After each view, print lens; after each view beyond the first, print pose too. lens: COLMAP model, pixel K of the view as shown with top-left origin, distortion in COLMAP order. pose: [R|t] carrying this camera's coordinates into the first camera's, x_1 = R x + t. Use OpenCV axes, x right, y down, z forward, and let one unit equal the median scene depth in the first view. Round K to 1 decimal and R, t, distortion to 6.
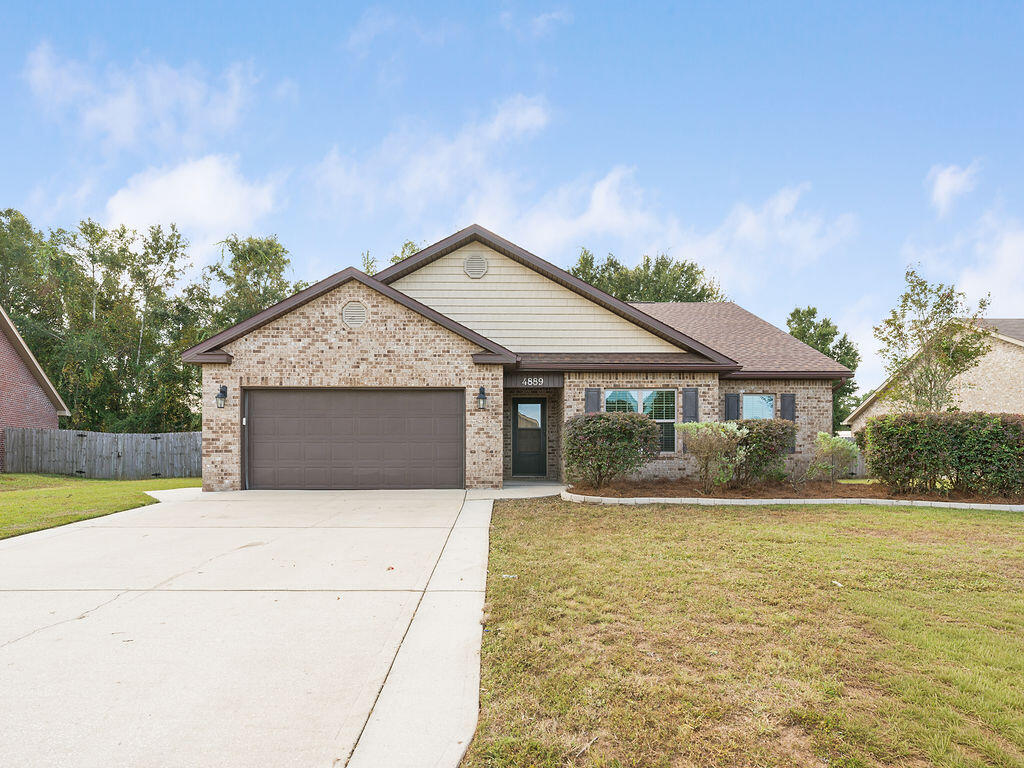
lens RADIAL K [[525.4, 0, 510.9], [0, 525.4, 357.3], [0, 0, 1]] dist [0.005457, -0.009875]
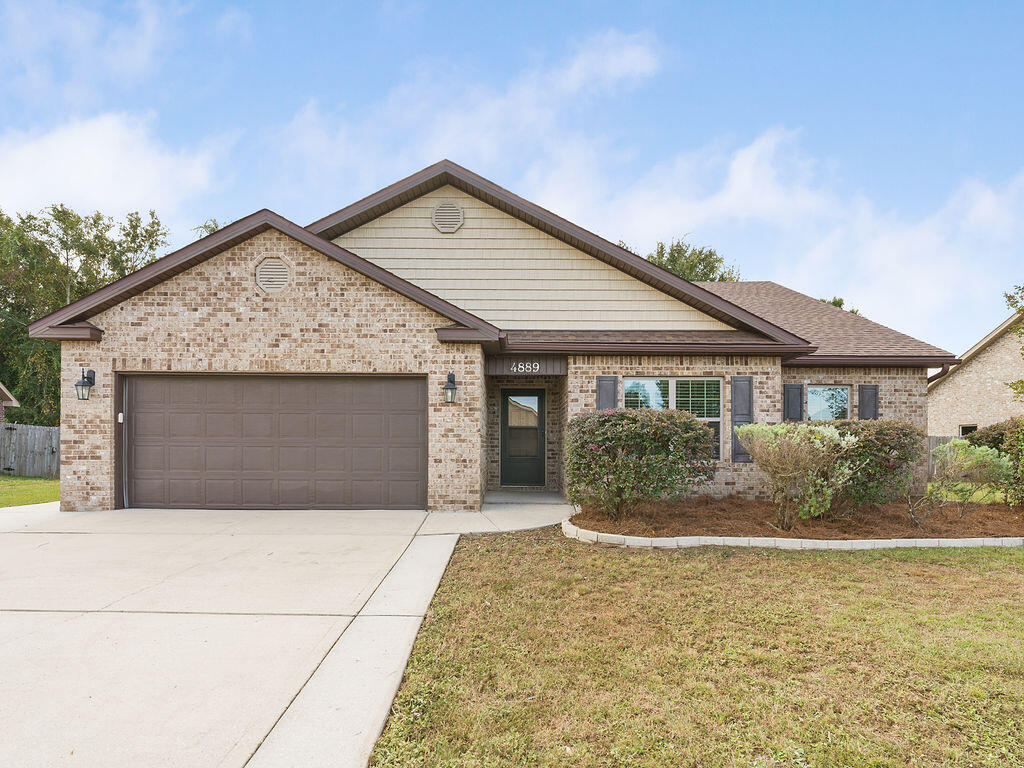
lens RADIAL K [[411.2, 0, 444.2], [0, 411.2, 378.1], [0, 0, 1]] dist [-0.000411, -0.000123]
pose [[0.979943, -0.003530, -0.199248, 0.048977], [0.012488, 0.998966, 0.043718, 0.036659], [0.198887, -0.045329, 0.978973, 0.418817]]
